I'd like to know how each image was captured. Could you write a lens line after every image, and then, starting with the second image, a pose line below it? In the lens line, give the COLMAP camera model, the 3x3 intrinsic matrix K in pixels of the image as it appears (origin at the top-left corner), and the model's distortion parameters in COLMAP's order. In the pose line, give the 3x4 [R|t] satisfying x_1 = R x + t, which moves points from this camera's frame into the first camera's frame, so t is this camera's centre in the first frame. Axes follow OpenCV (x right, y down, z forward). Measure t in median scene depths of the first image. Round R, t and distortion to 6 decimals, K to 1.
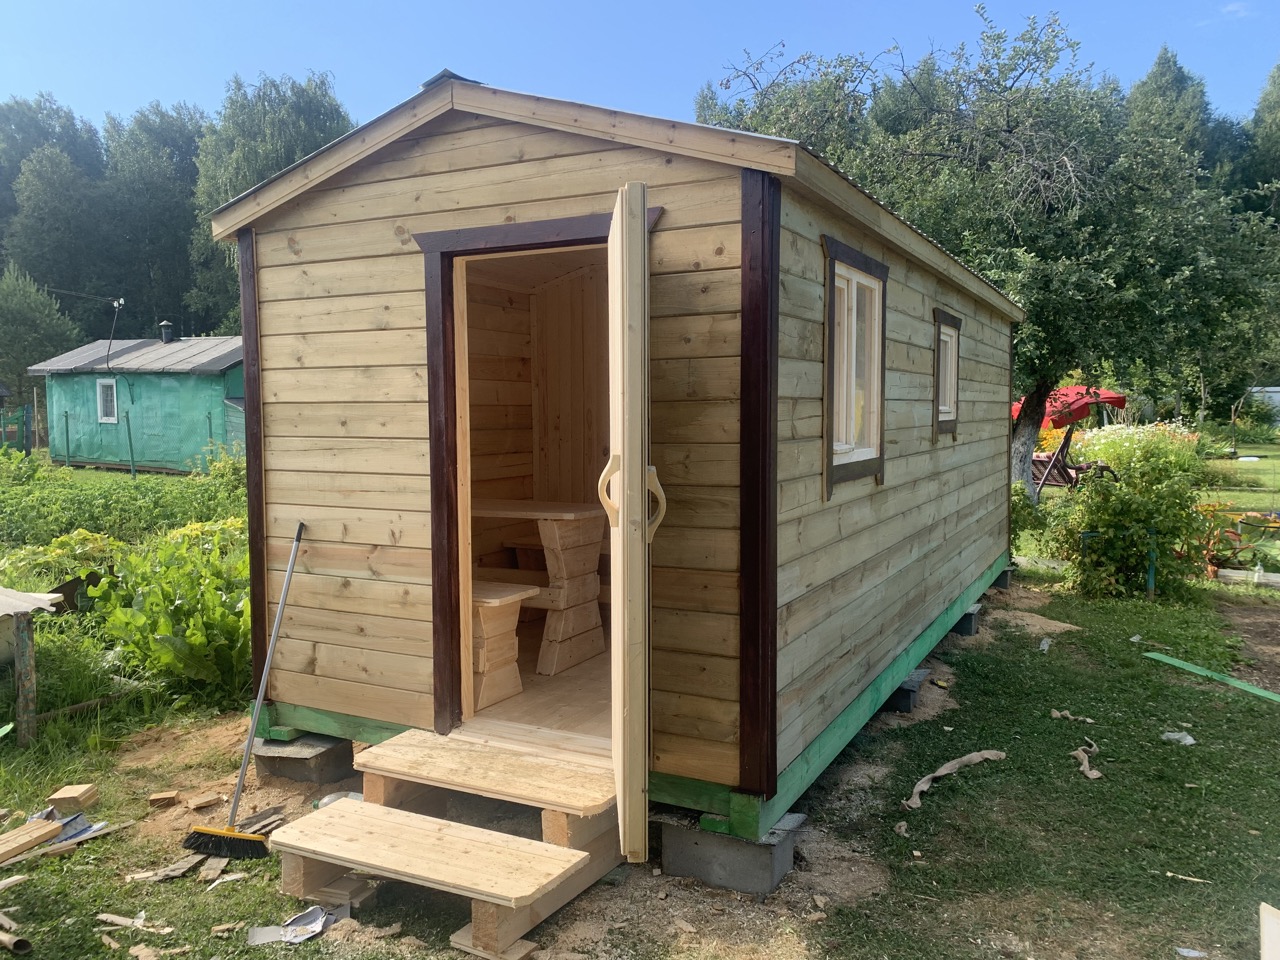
lens RADIAL K [[982.4, 0, 632.6], [0, 982.4, 482.9], [0, 0, 1]] dist [0.021532, -0.011685]
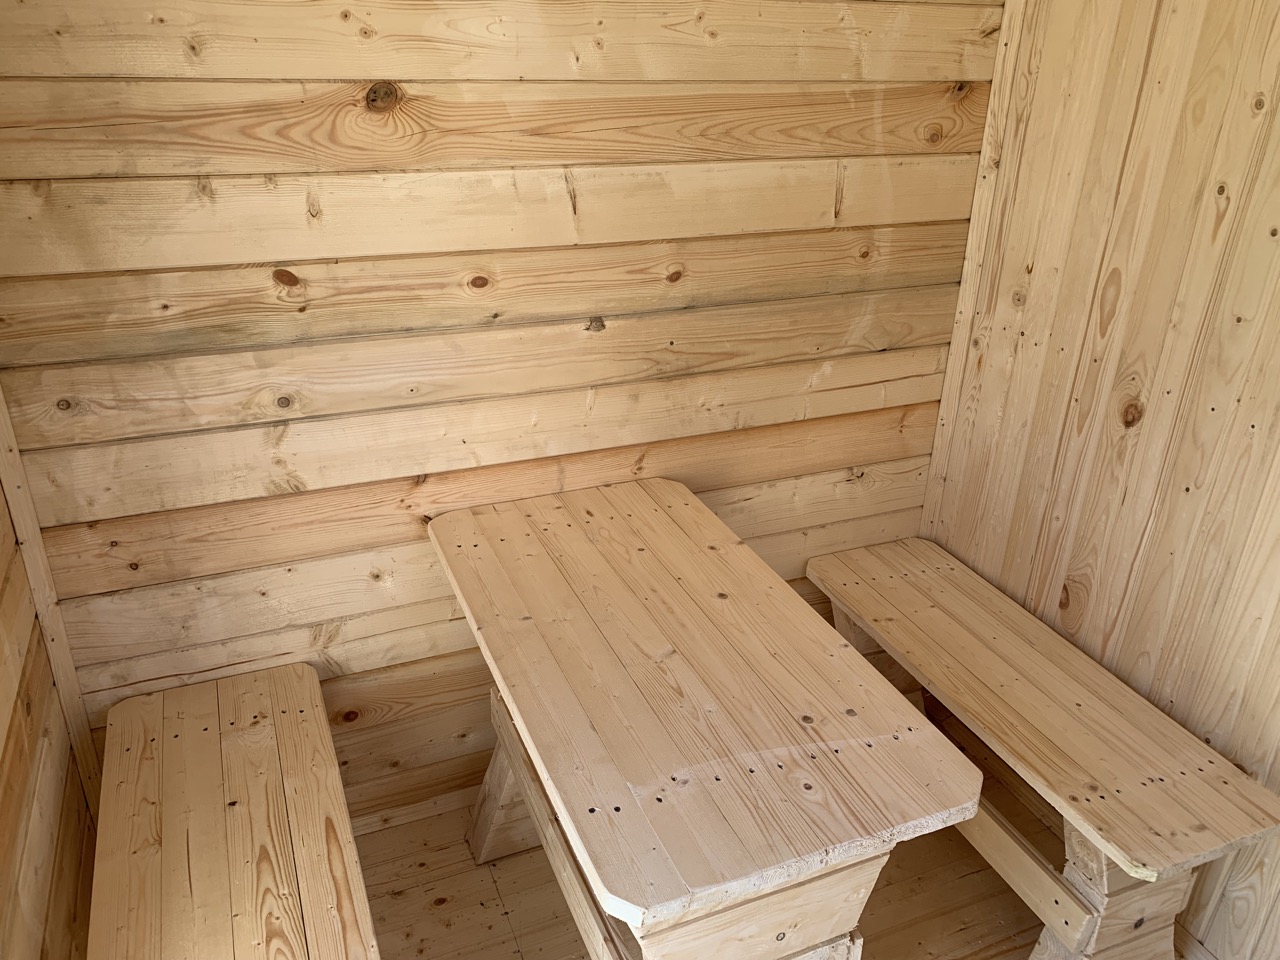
lens RADIAL K [[982.4, 0, 638.0], [0, 982.4, 481.1], [0, 0, 1]] dist [0.021532, -0.011685]
pose [[0.769473, 0.295319, -0.566302, 0.037322], [-0.070135, 0.920385, 0.384672, -0.120598], [0.634817, -0.256277, 0.728924, 0.625992]]
